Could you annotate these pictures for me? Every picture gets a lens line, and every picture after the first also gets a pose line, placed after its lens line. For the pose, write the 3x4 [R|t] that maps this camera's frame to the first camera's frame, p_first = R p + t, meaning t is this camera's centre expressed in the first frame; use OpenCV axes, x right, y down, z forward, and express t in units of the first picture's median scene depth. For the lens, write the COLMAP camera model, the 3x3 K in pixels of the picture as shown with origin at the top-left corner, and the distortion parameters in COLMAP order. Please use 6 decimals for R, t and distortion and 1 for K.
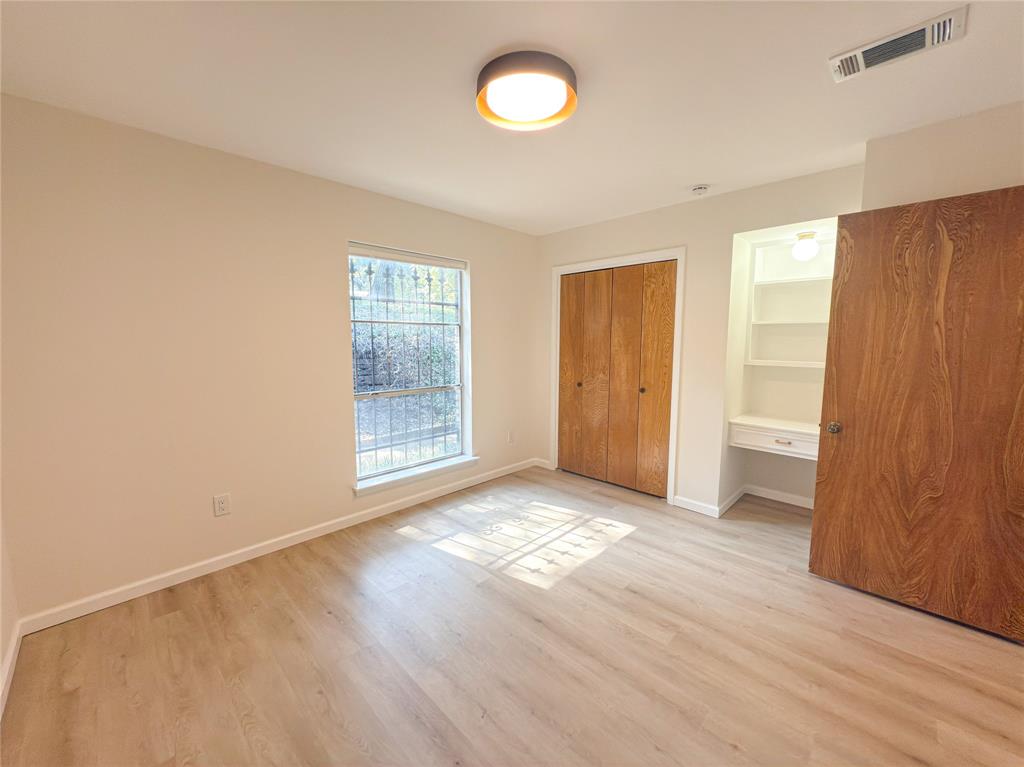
lens RADIAL K [[407.6, 0, 507.3], [0, 407.6, 380.3], [0, 0, 1]] dist [-0.000382, 0.001047]
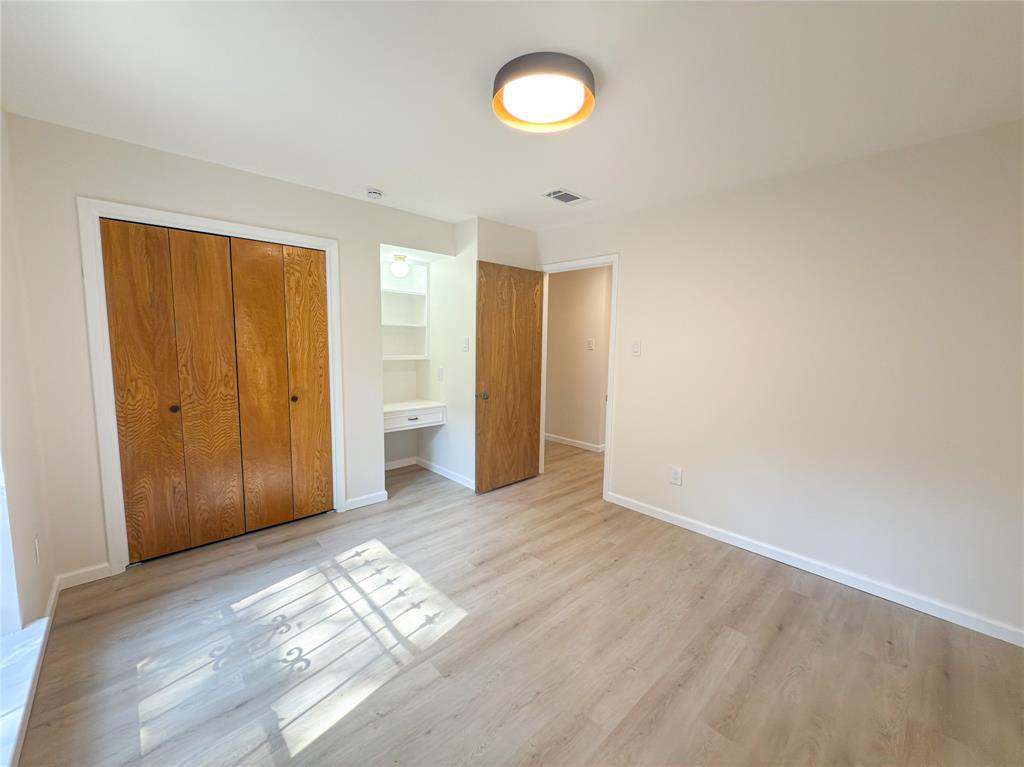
lens RADIAL K [[407.6, 0, 515.9], [0, 407.6, 381.7], [0, 0, 1]] dist [-0.000382, 0.001047]
pose [[0.024329, -0.107018, 0.993959, -0.577022], [0.084296, 0.990932, 0.104629, -0.070880], [-0.996144, 0.081241, 0.033130, 0.624225]]
